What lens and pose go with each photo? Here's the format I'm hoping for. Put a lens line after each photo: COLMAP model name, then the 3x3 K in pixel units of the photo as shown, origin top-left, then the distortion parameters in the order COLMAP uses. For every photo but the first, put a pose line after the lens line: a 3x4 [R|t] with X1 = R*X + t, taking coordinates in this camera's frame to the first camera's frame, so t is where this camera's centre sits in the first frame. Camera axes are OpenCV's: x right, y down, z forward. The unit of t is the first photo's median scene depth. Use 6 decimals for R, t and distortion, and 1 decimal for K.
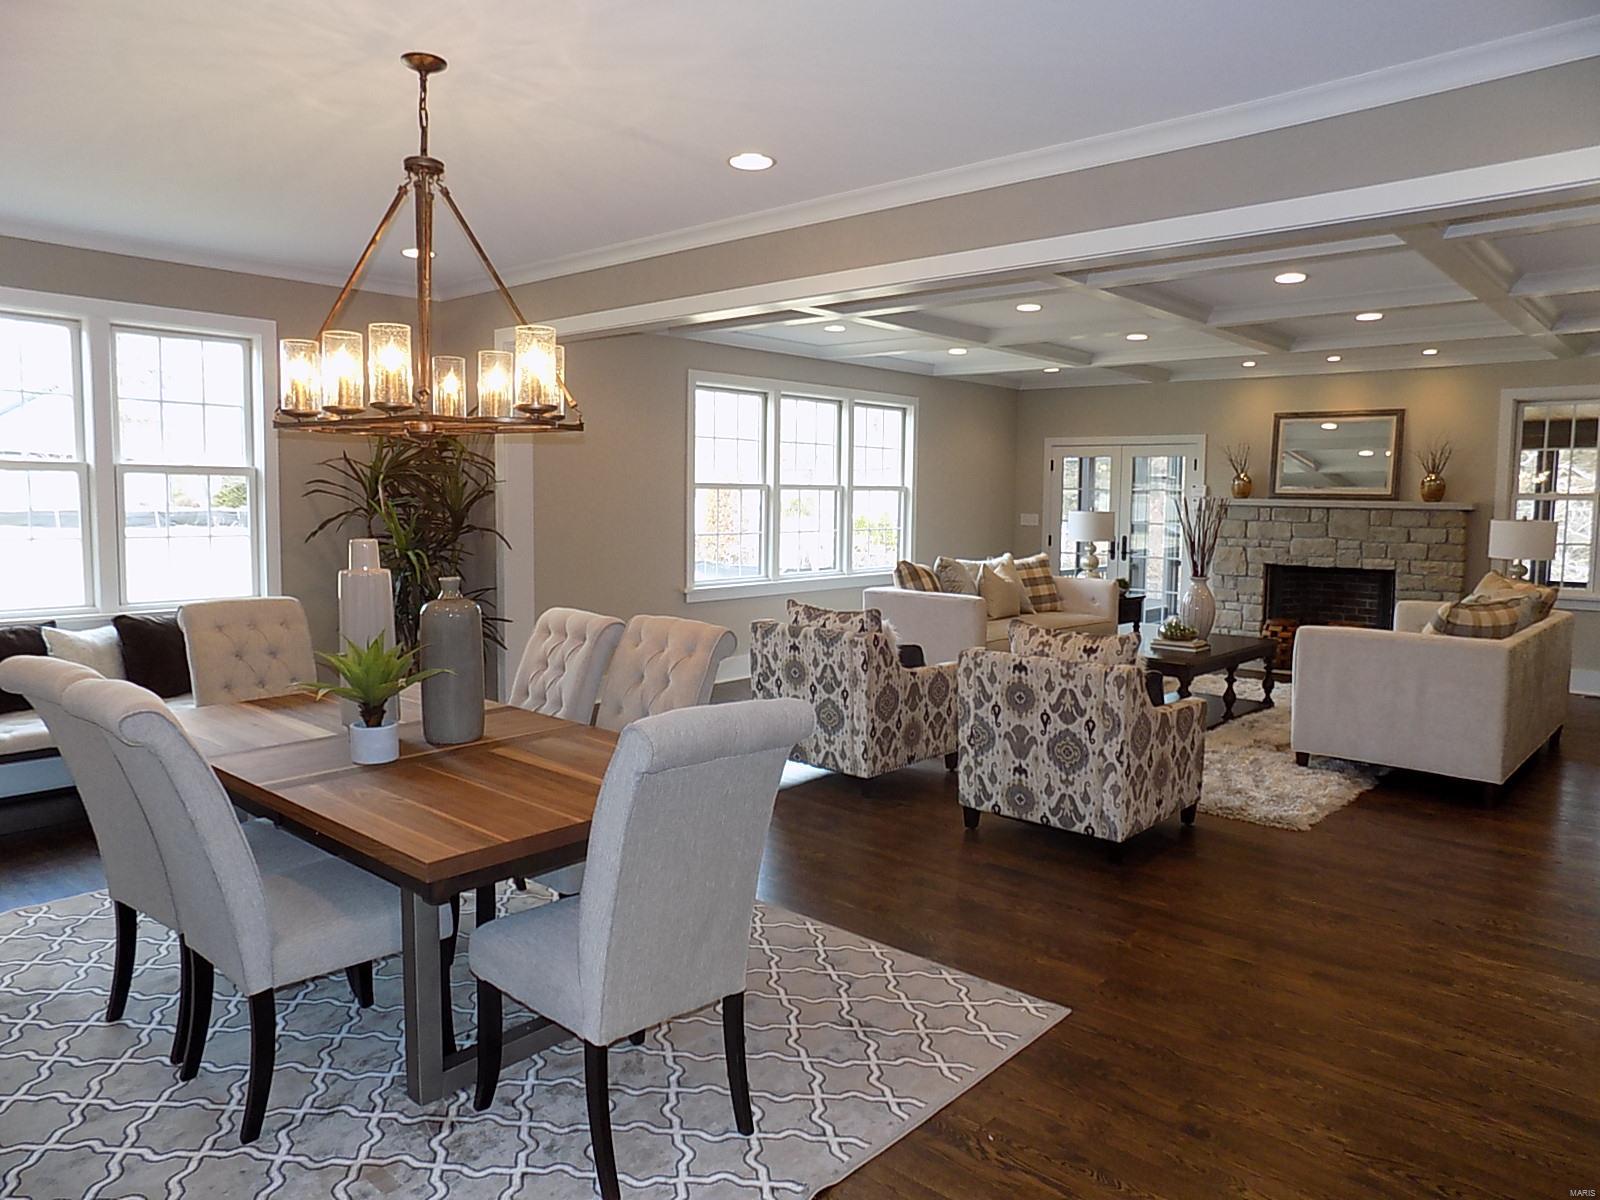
lens RADIAL K [[1072.2, 0, 805.7], [0, 1072.2, 586.2], [0, 0, 1]] dist [-0.078637, 0.069750]
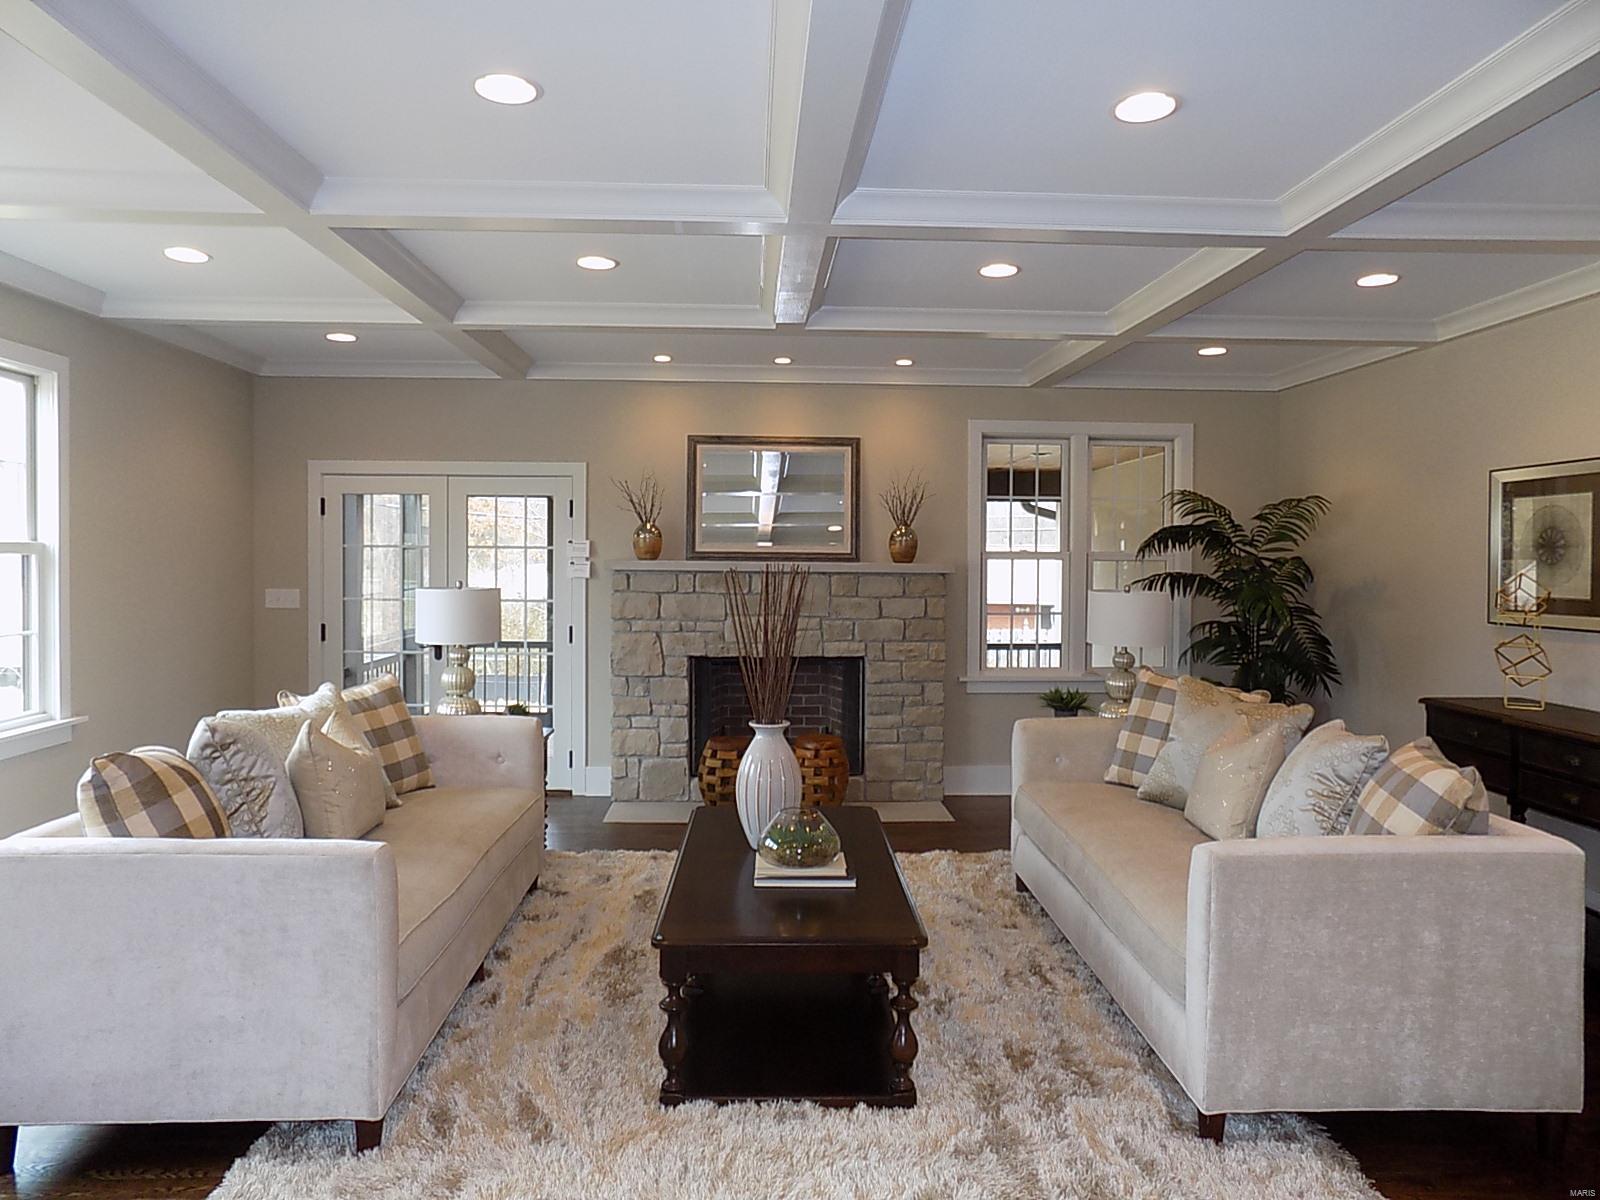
lens RADIAL K [[1072.2, 0, 805.7], [0, 1072.2, 586.2], [0, 0, 1]] dist [-0.078637, 0.069750]
pose [[0.711491, -0.026109, 0.702210, 0.011271], [0.060366, 0.997886, -0.024061, -0.058242], [-0.700097, 0.059509, 0.711564, 0.596360]]
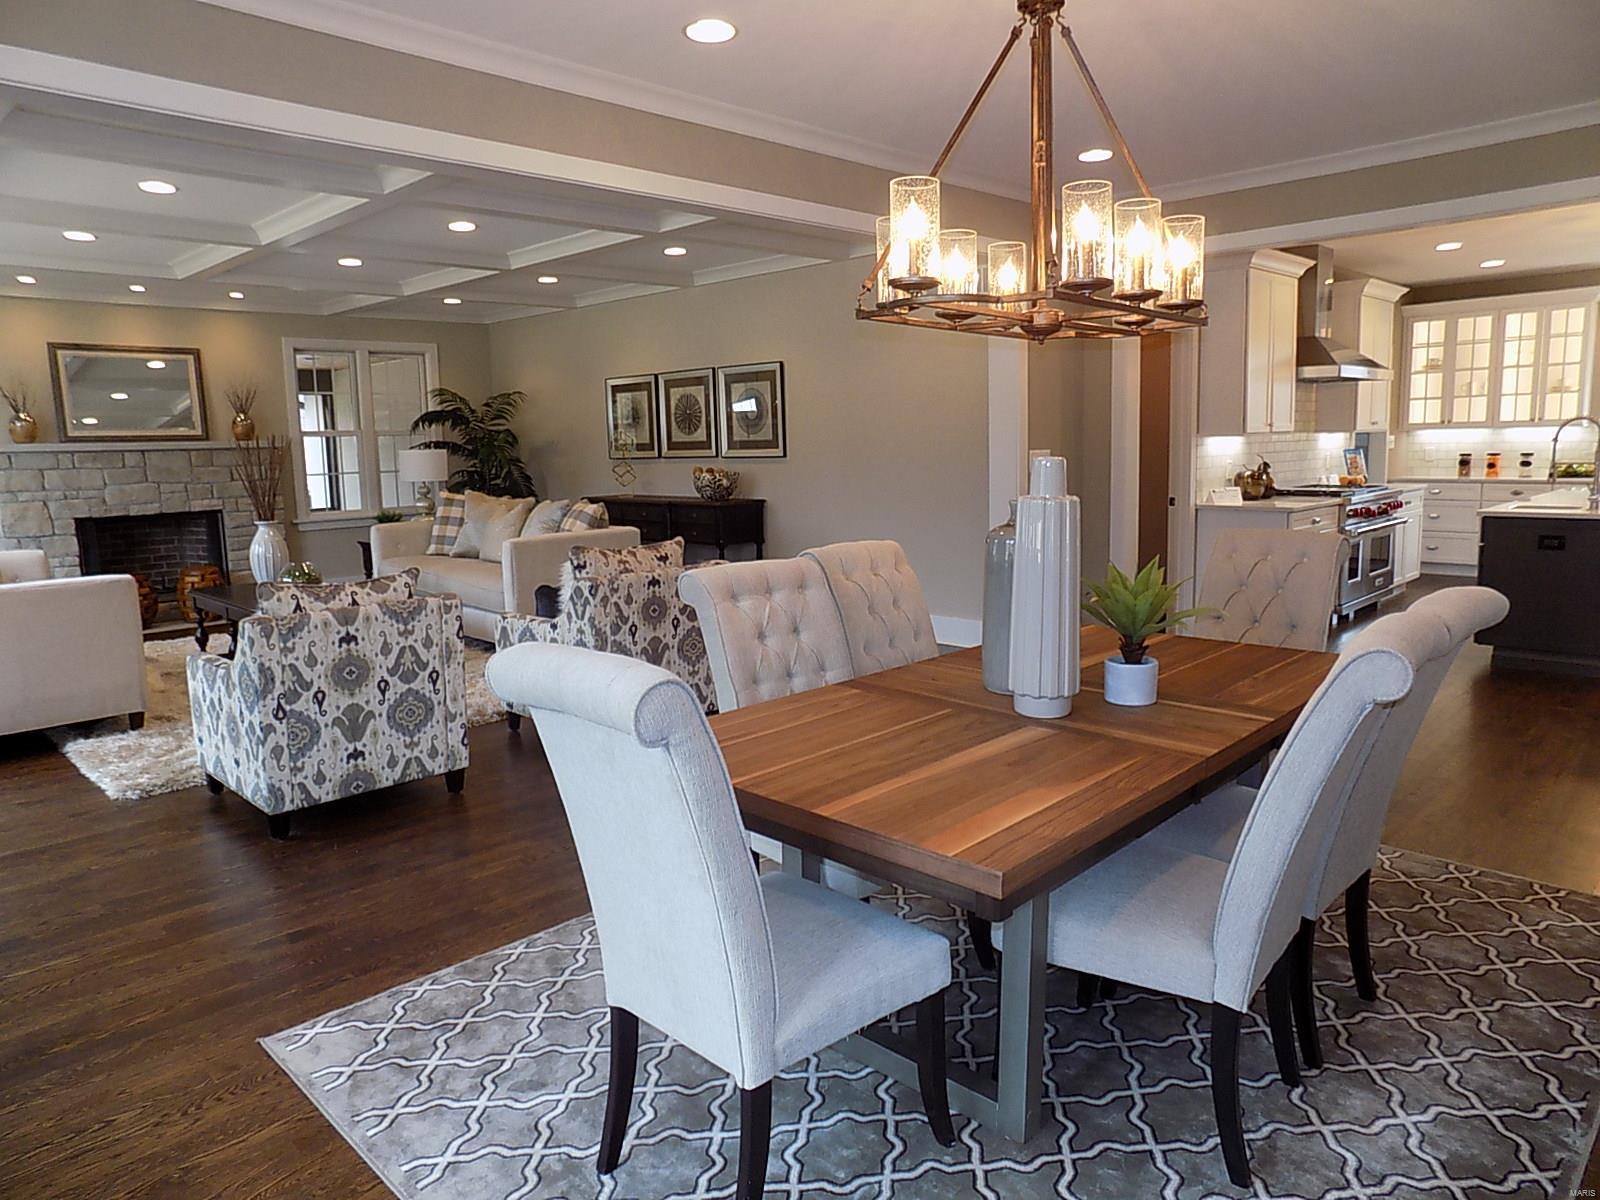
lens RADIAL K [[1054.9, 0, 806.5], [0, 1054.9, 585.8], [0, 0, 1]] dist [-0.077466, 0.065202]
pose [[0.044238, -0.150787, 0.987576, -0.492935], [0.106209, 0.983651, 0.145430, -0.033783], [-0.993359, 0.098456, 0.059530, 0.468878]]
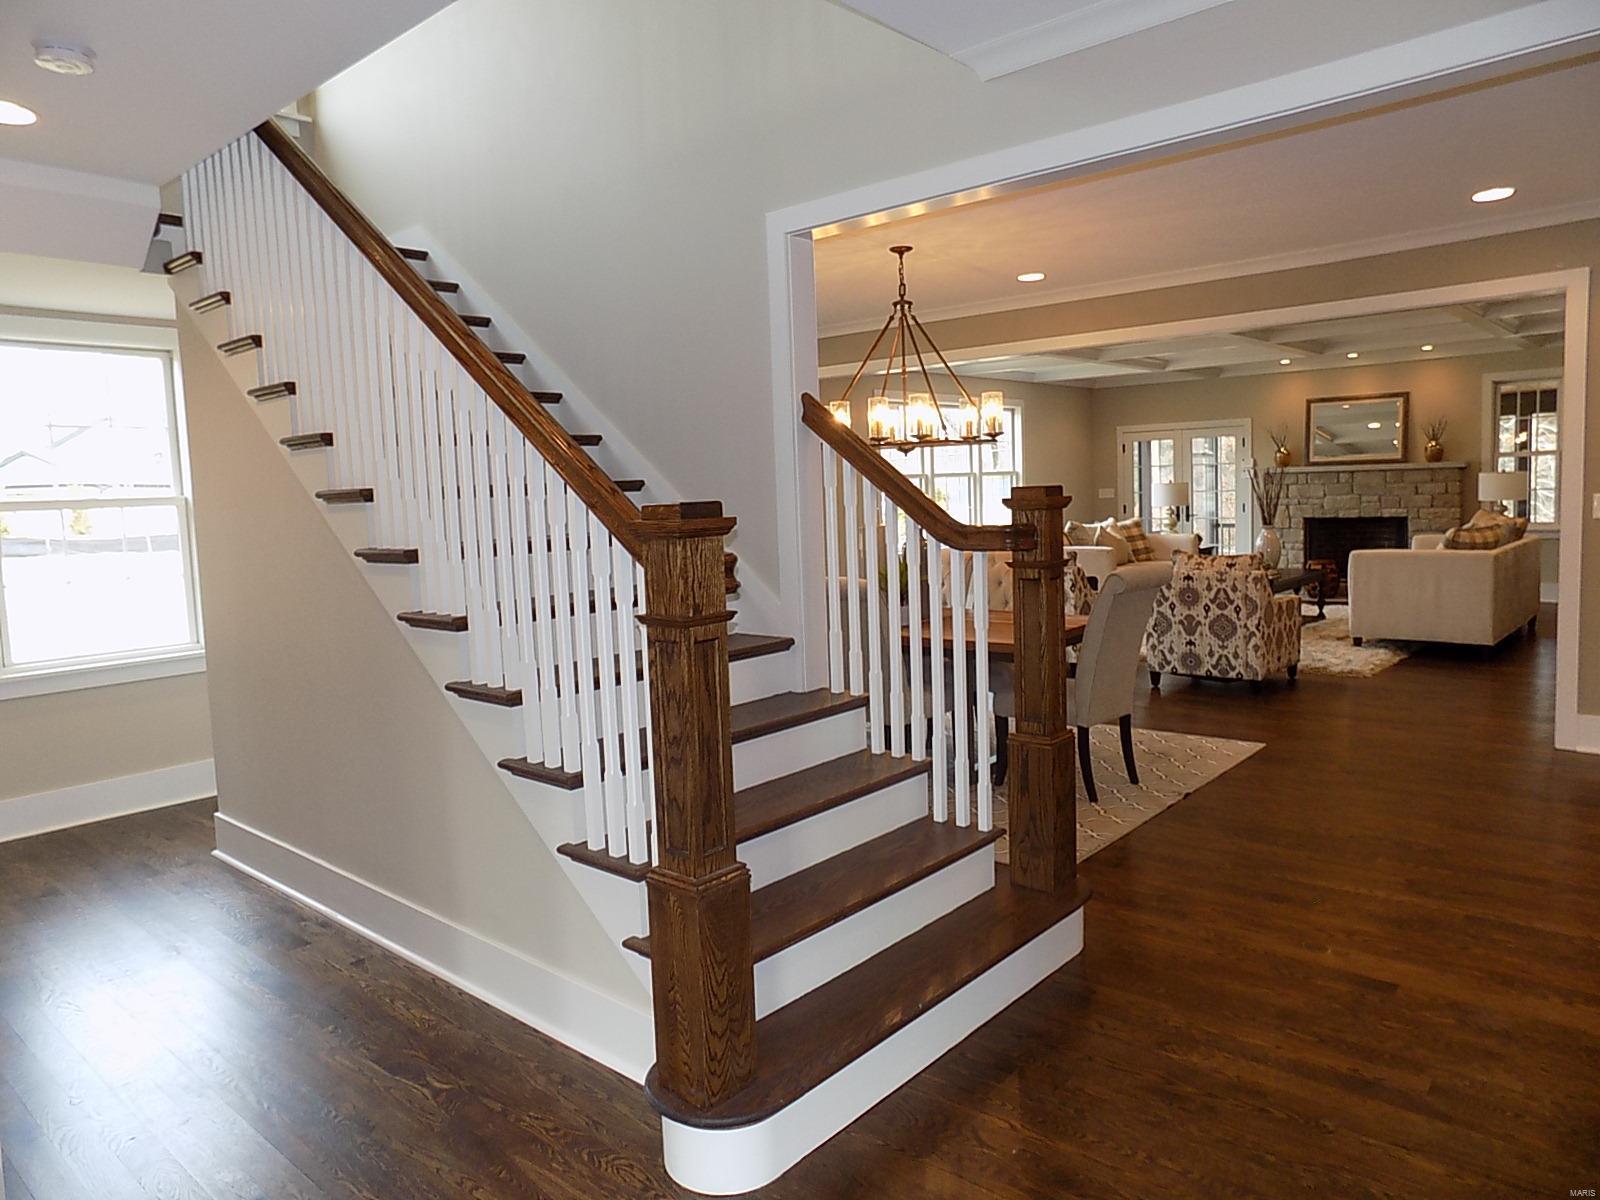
lens RADIAL K [[1063.0, 0, 799.2], [0, 1063.0, 585.8], [0, 0, 1]] dist [-0.084852, 0.068115]
pose [[0.998733, -0.049952, -0.006079, -0.220101], [0.049989, 0.998730, 0.006268, 0.029249], [0.005758, -0.006564, 0.999962, -0.340257]]
